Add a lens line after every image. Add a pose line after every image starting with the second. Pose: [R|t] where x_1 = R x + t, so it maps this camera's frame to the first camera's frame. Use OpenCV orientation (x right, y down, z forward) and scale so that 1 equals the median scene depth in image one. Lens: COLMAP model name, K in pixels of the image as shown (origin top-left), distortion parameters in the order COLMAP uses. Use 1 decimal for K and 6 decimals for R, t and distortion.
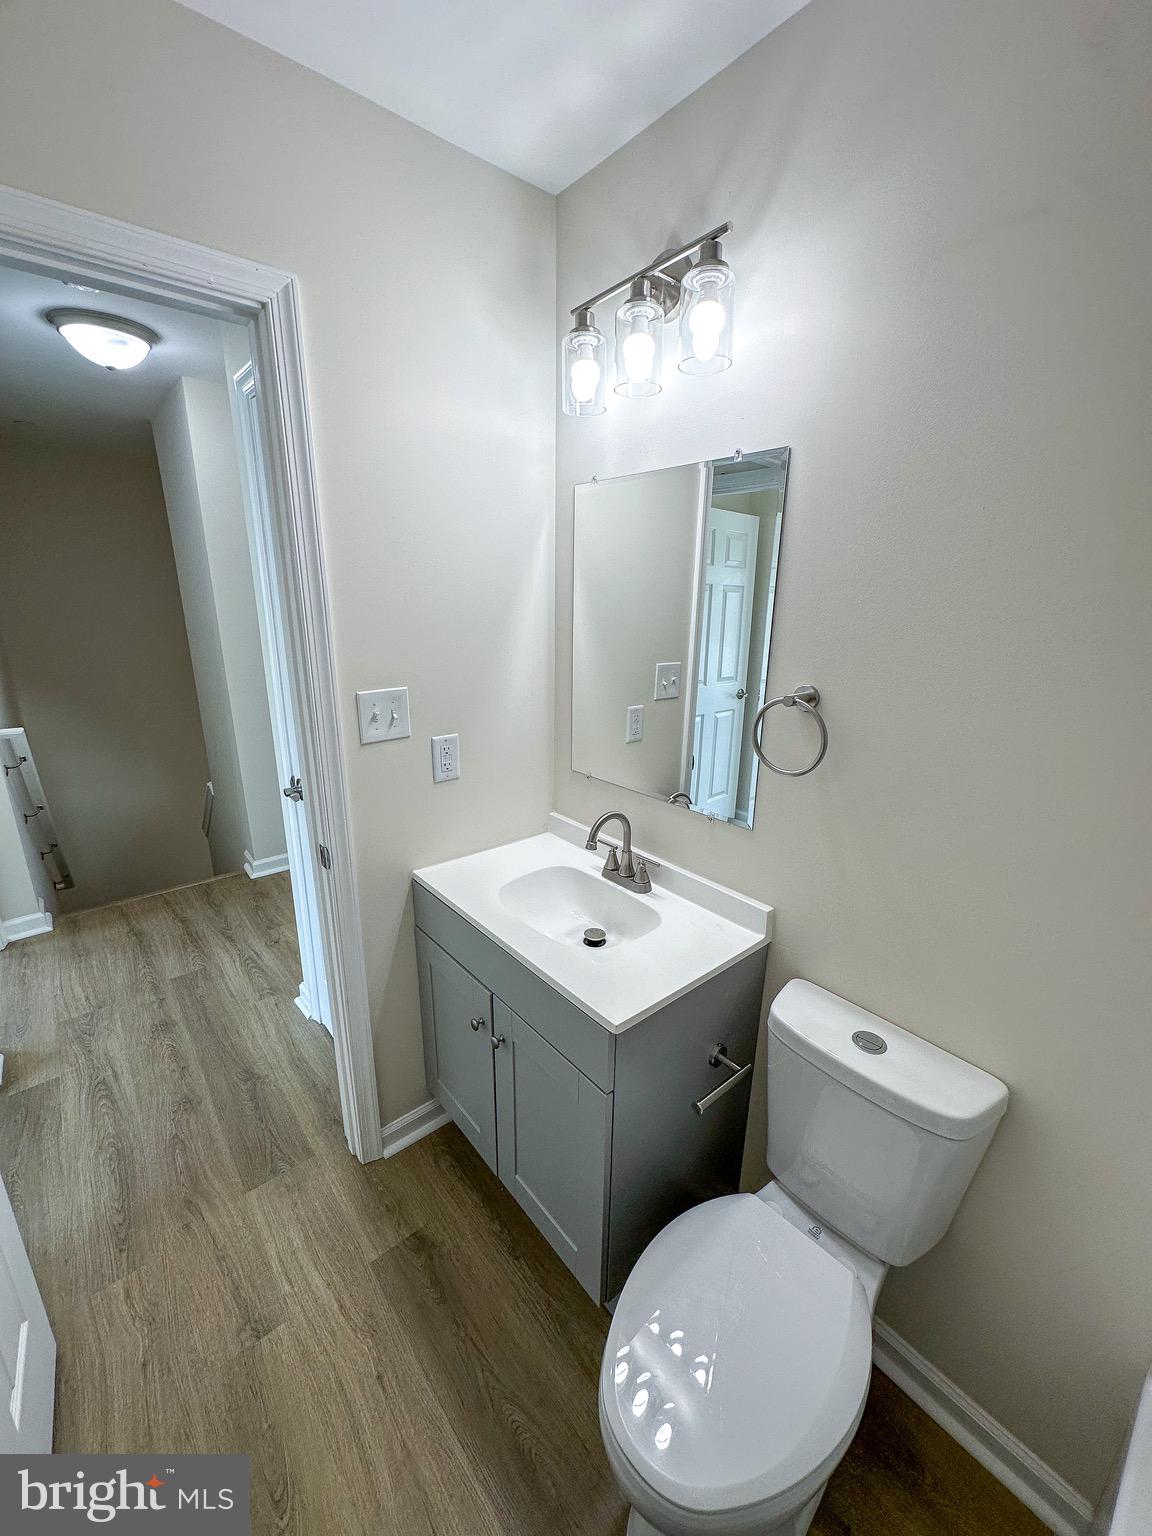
lens RADIAL K [[612.2, 0, 577.3], [0, 612.2, 766.9], [0, 0, 1]] dist [-0.004422, 0.001014]
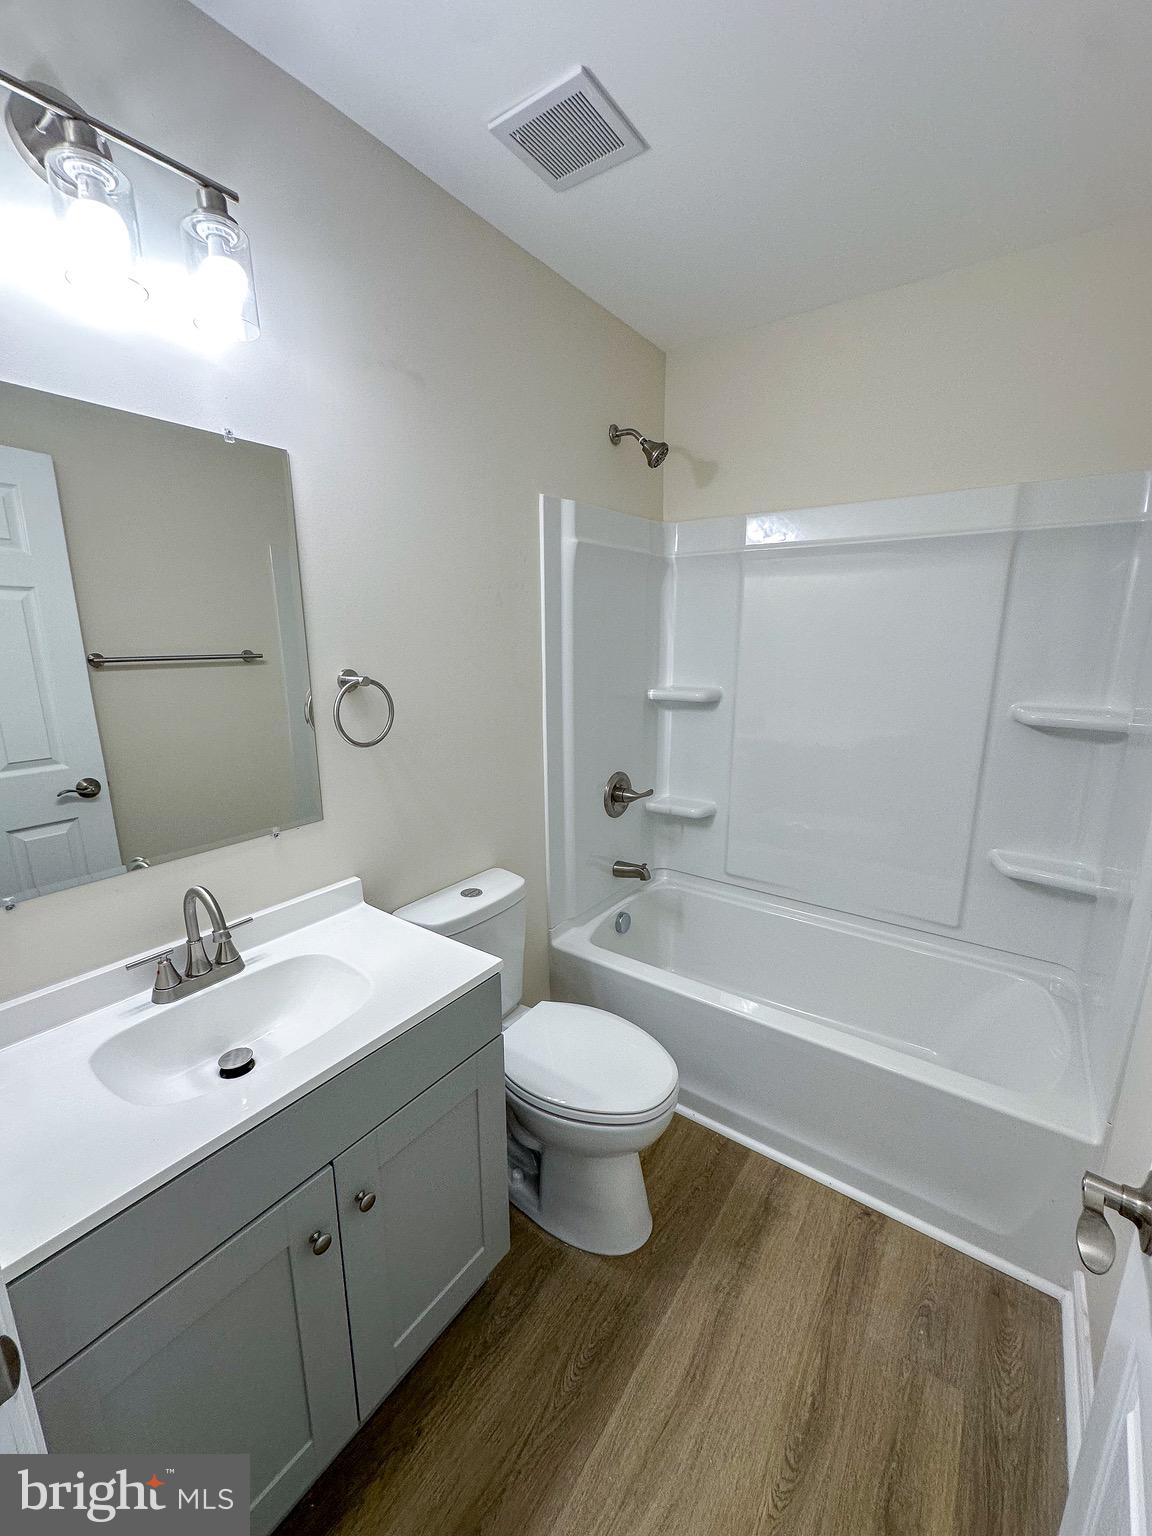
lens RADIAL K [[612.2, 0, 575.5], [0, 612.2, 767.7], [0, 0, 1]] dist [-0.004422, 0.001014]
pose [[-0.237592, -0.219936, 0.946139, -0.815741], [0.267084, 0.921696, 0.281324, -0.161600], [-0.933925, 0.319539, -0.160246, 0.791693]]
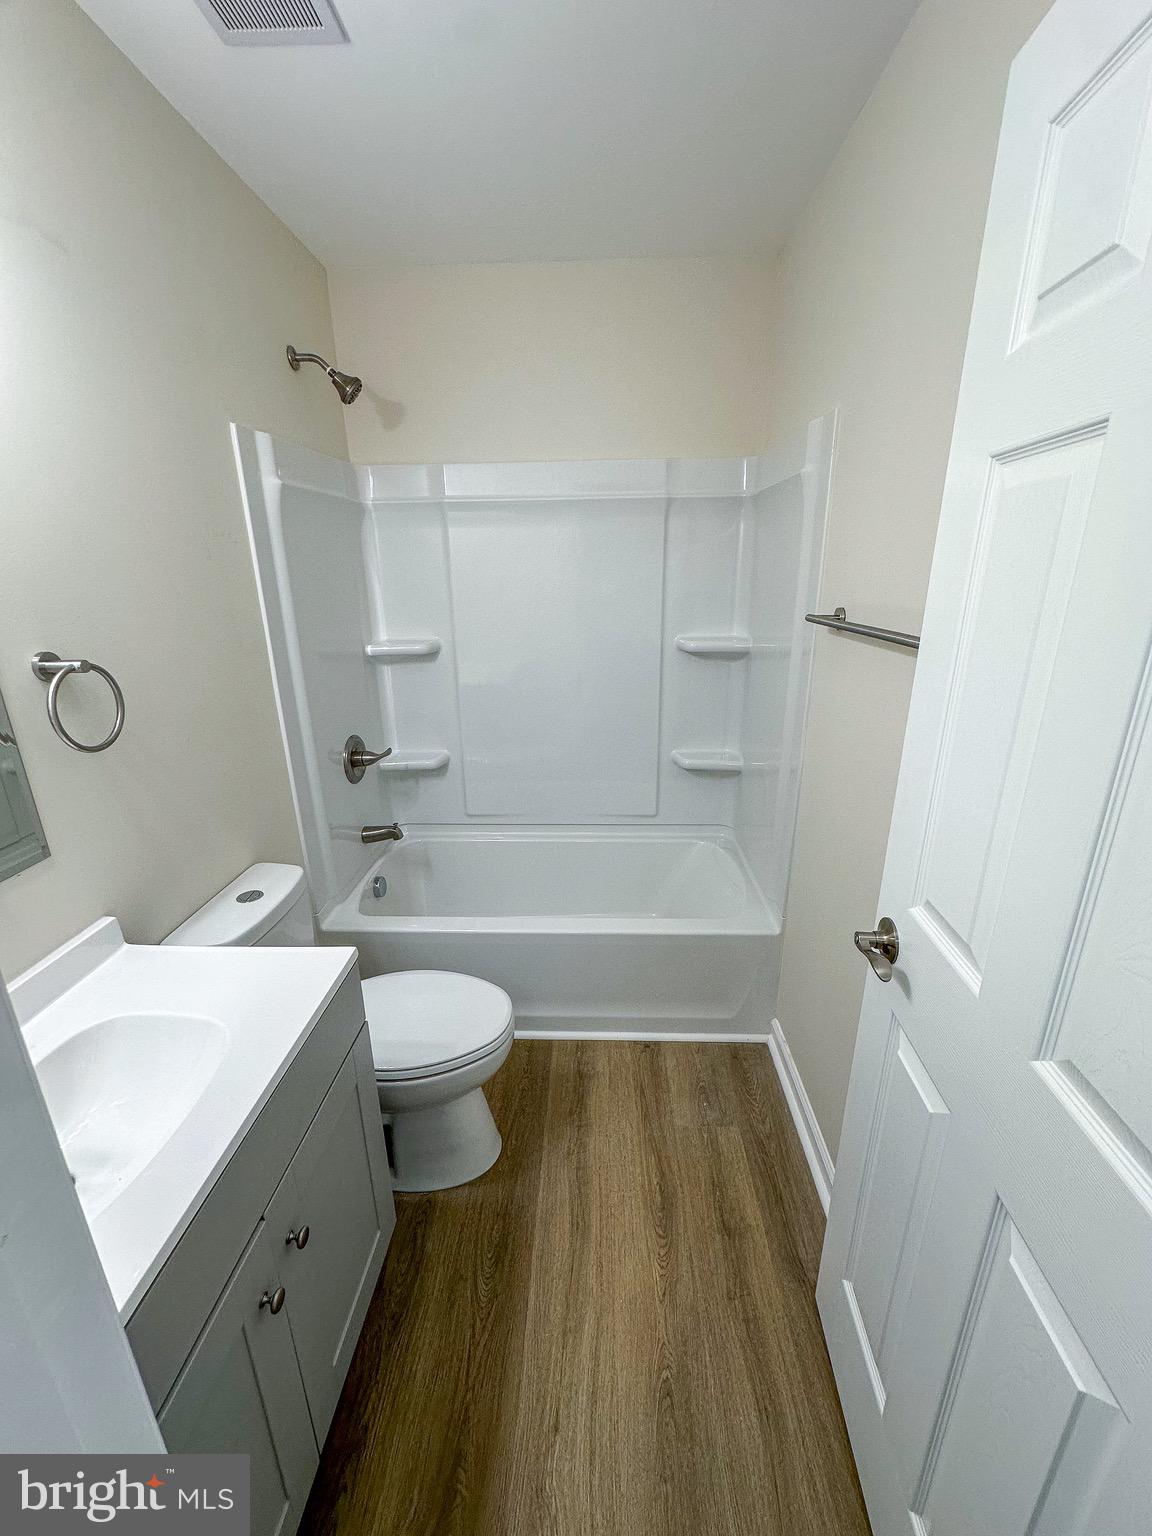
lens RADIAL K [[612.2, 0, 575.7], [0, 612.2, 767.3], [0, 0, 1]] dist [-0.004422, 0.001014]
pose [[-0.735191, -0.208199, 0.645095, -0.720649], [0.193145, 0.847875, 0.493765, -0.259686], [-0.649761, 0.487608, -0.583138, 1.028946]]
